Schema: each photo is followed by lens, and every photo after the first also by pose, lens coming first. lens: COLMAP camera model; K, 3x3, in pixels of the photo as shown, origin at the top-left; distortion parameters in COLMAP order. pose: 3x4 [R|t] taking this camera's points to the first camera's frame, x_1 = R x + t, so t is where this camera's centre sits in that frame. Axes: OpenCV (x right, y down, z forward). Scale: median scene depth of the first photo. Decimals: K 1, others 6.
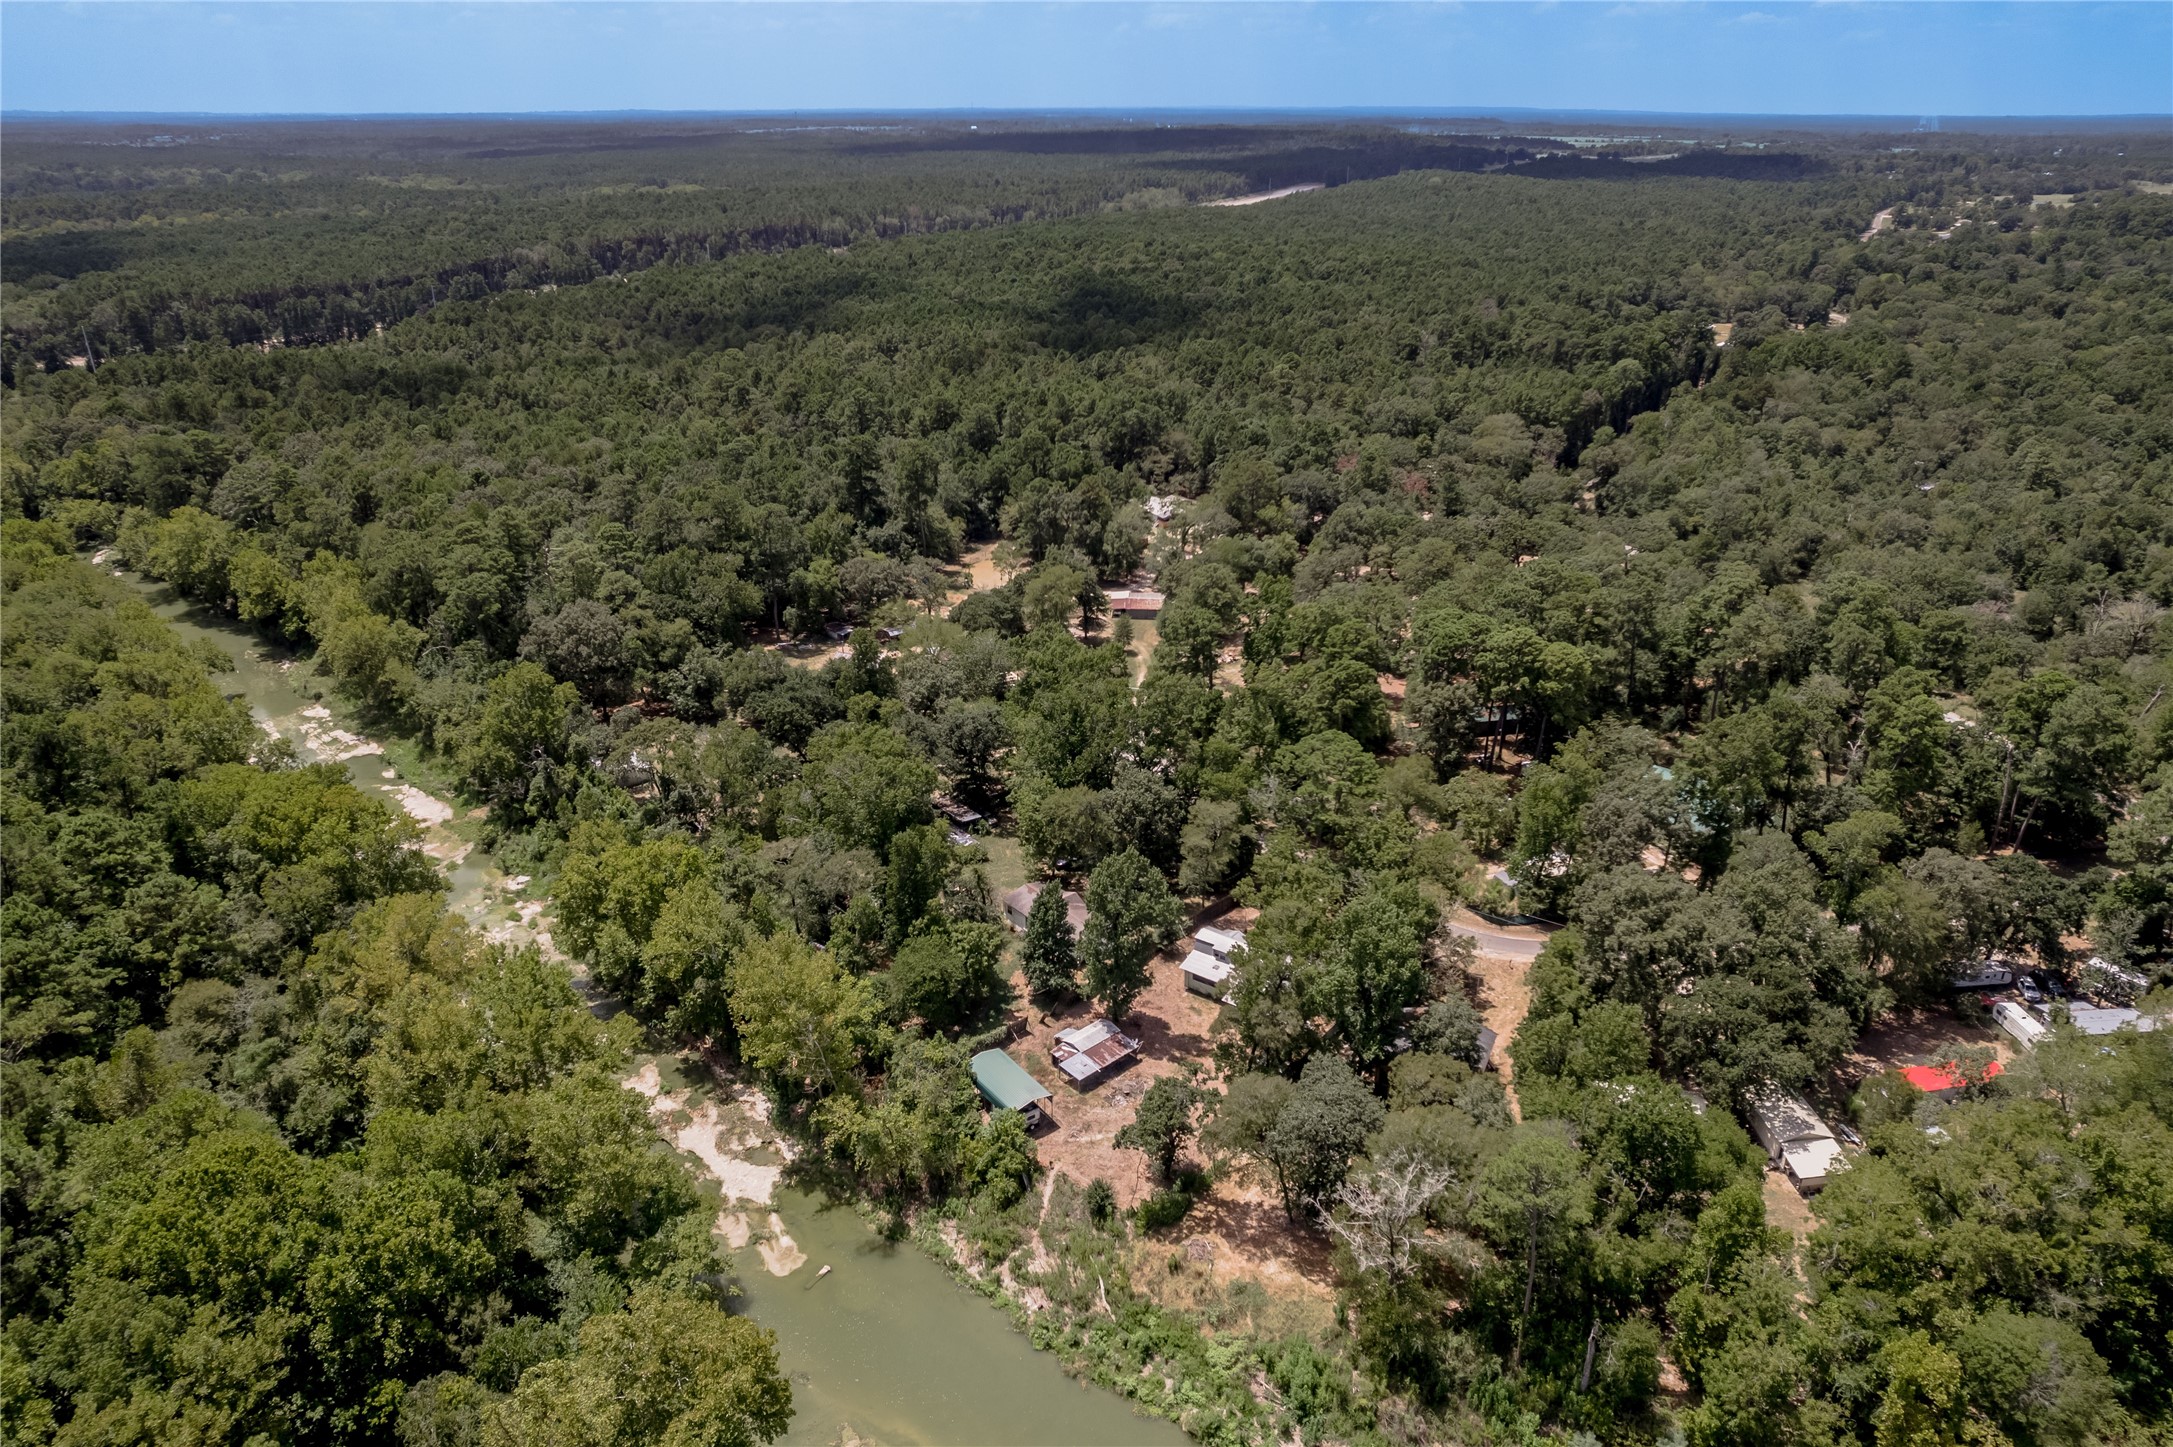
lens RADIAL K [[1441.8, 0, 1088.5], [0, 1441.8, 737.1], [0, 0, 1]] dist [-0.050026, -0.000549]
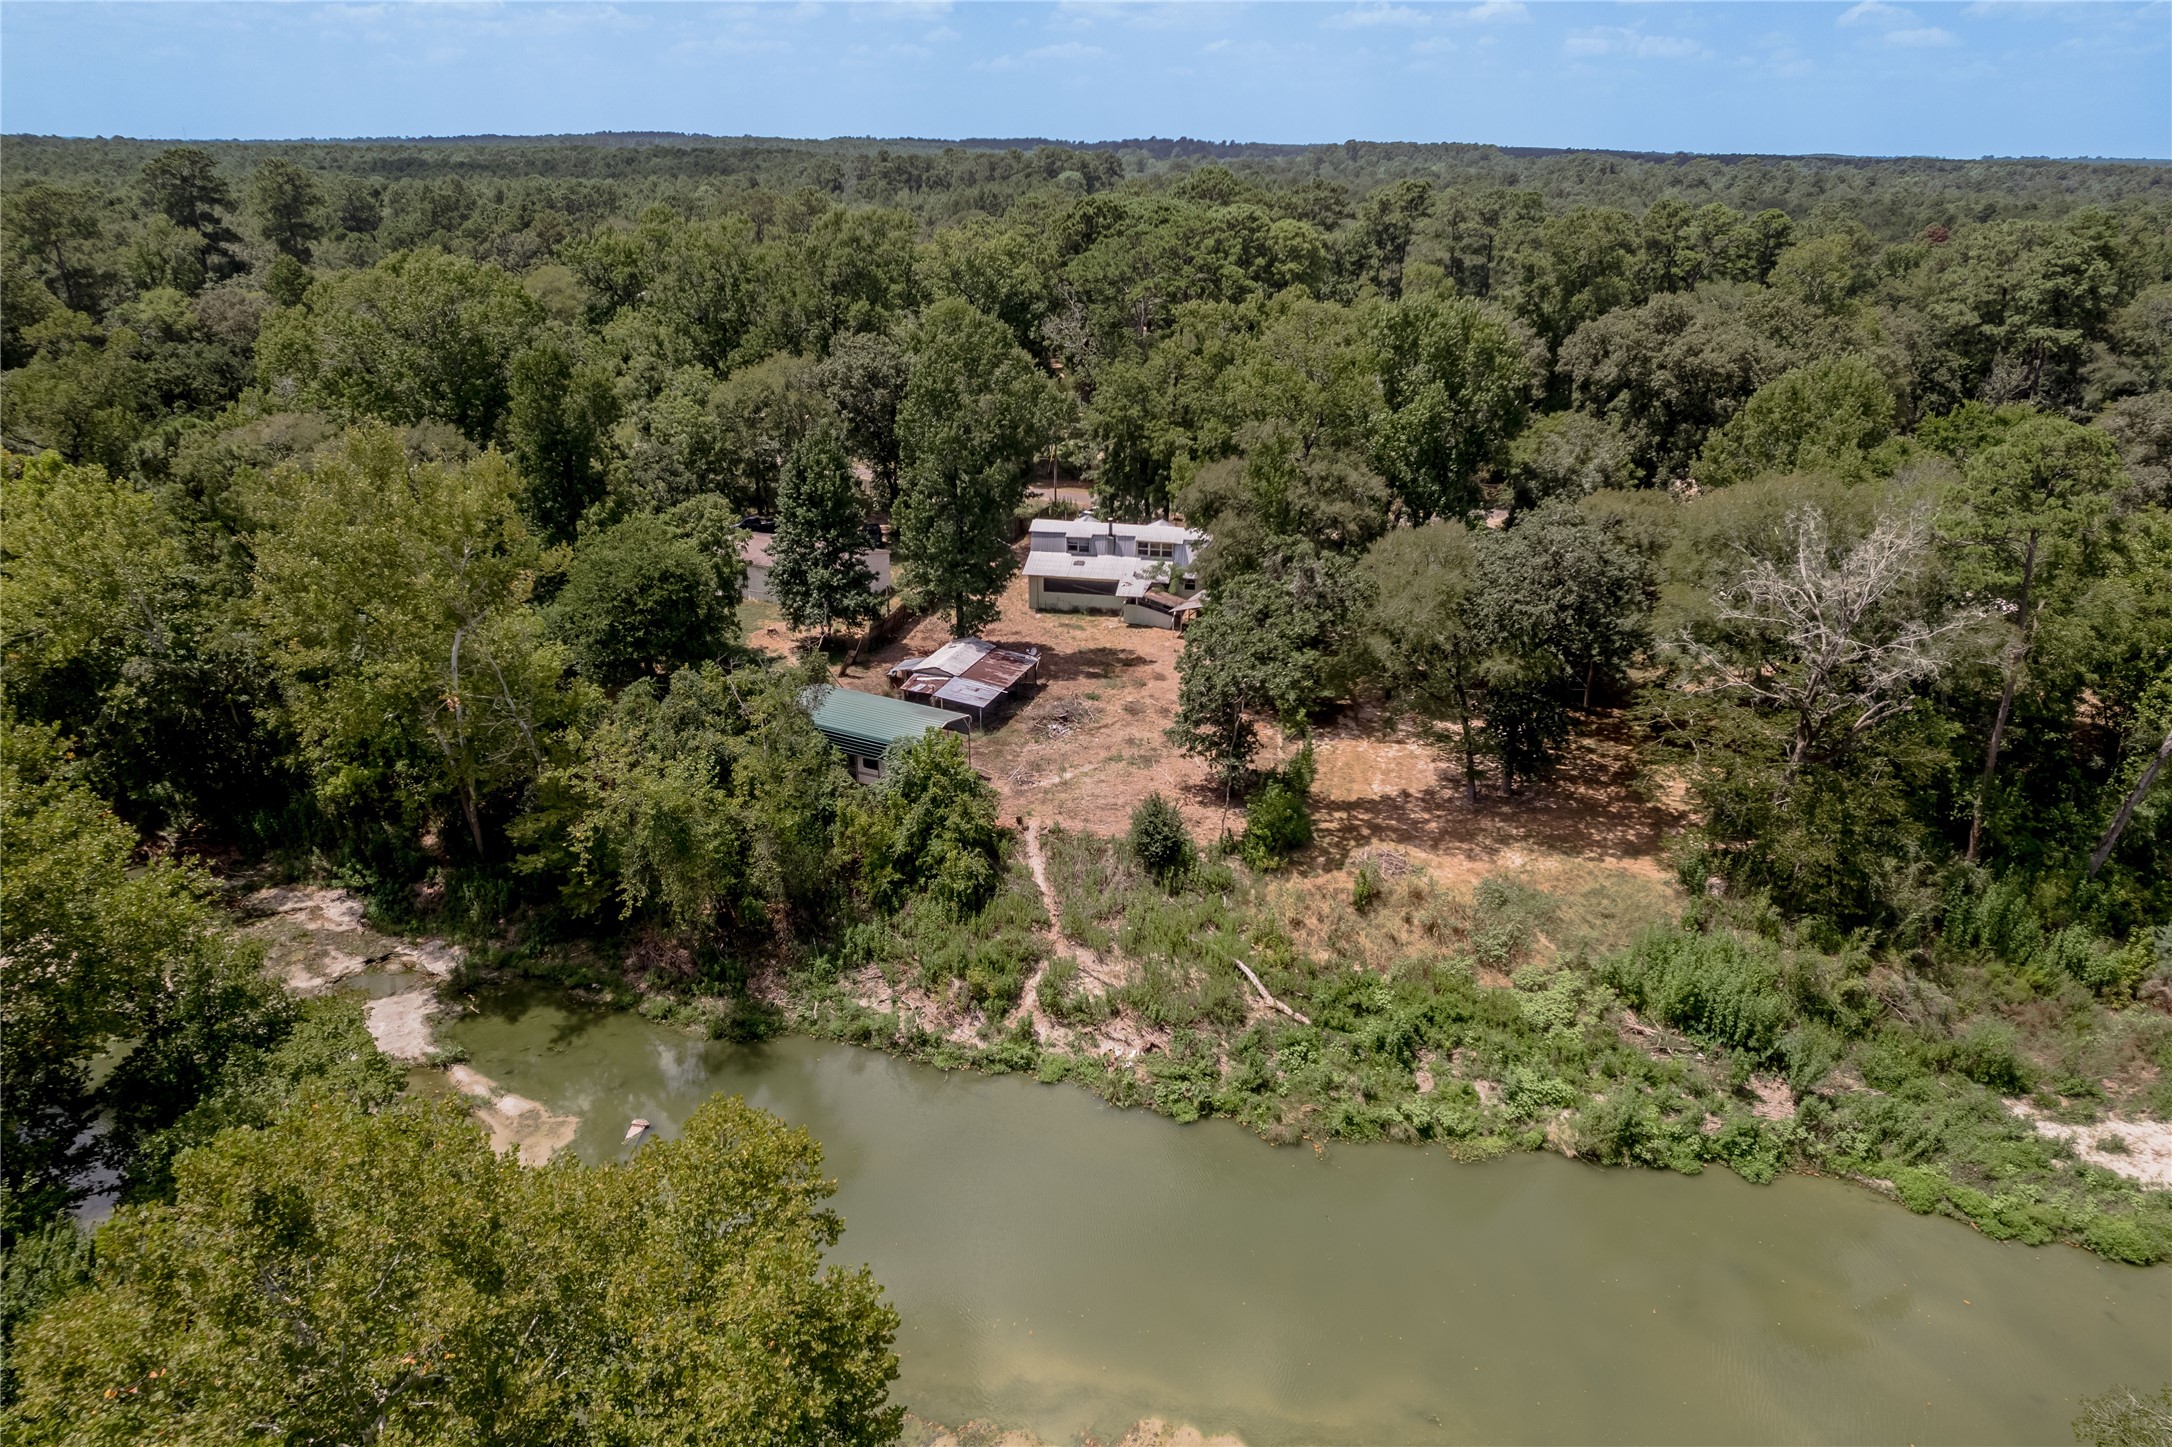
lens RADIAL K [[1384.1, 0, 1082.7], [0, 1384.1, 733.8], [0, 0, 1]] dist [-0.072823, 0.064666]
pose [[0.890805, -0.169375, 0.421638, -0.210929], [0.172915, 0.984475, 0.030147, 0.257284], [-0.420198, 0.046052, 0.906263, 0.545208]]
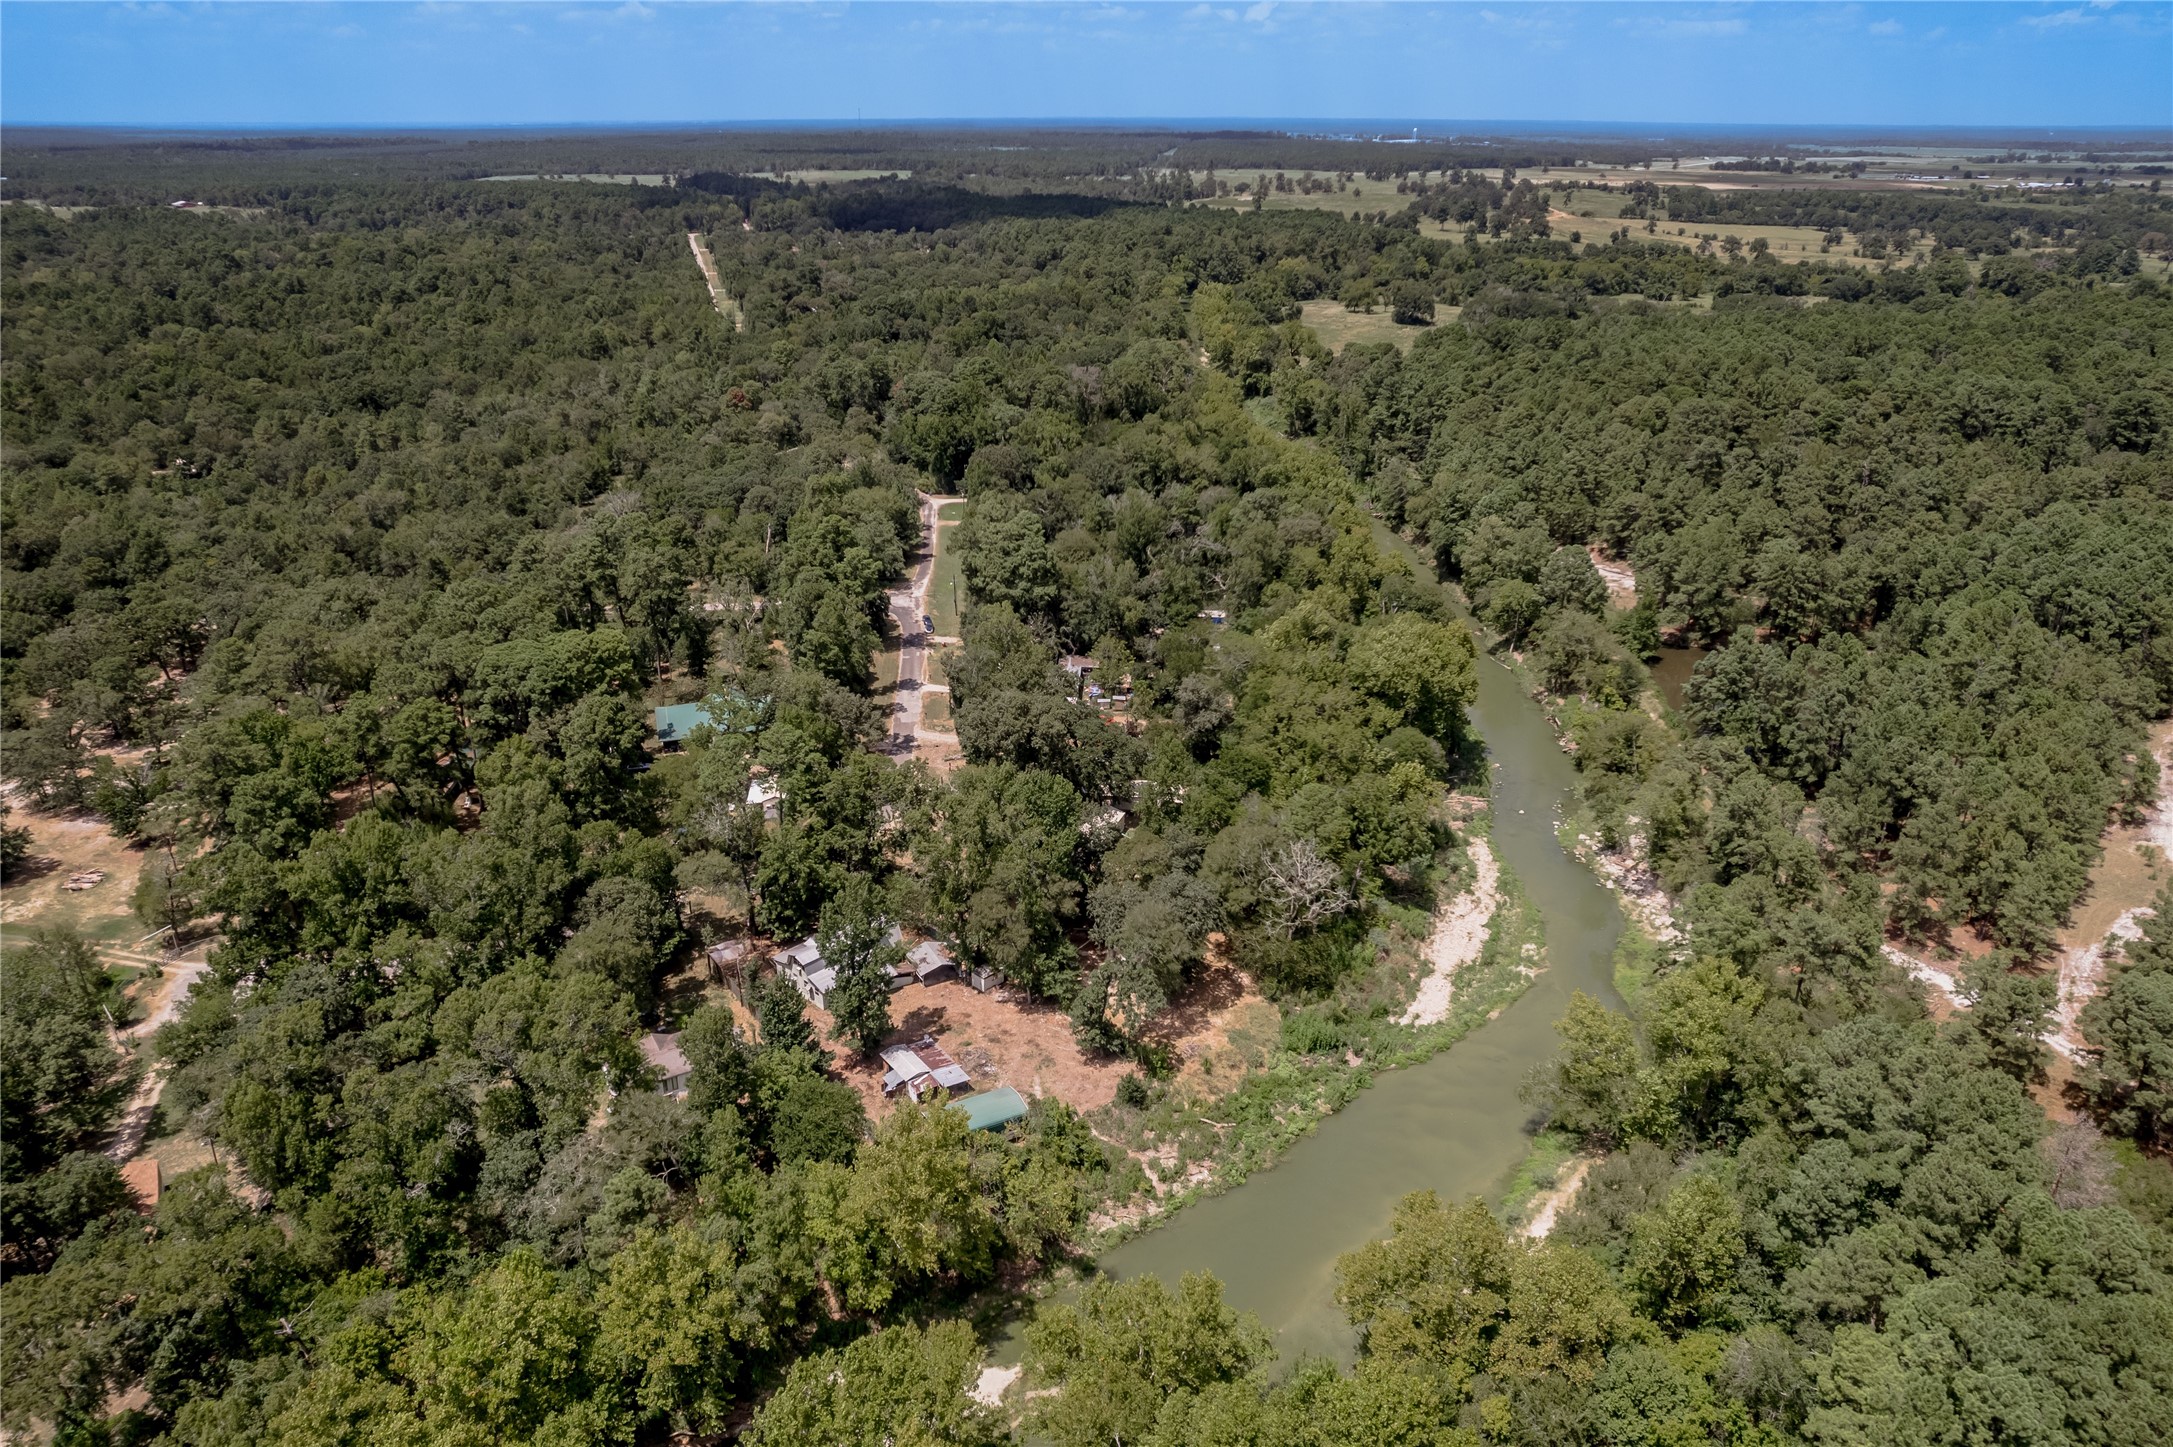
lens RADIAL K [[1444.6, 0, 1086.5], [0, 1444.6, 723.5], [0, 0, 1]] dist [-0.072984, 0.056485]
pose [[0.151101, -0.383779, 0.910979, -0.878491], [0.396339, 0.867764, 0.299834, -0.266670], [-0.905585, 0.315751, 0.283227, 0.604359]]
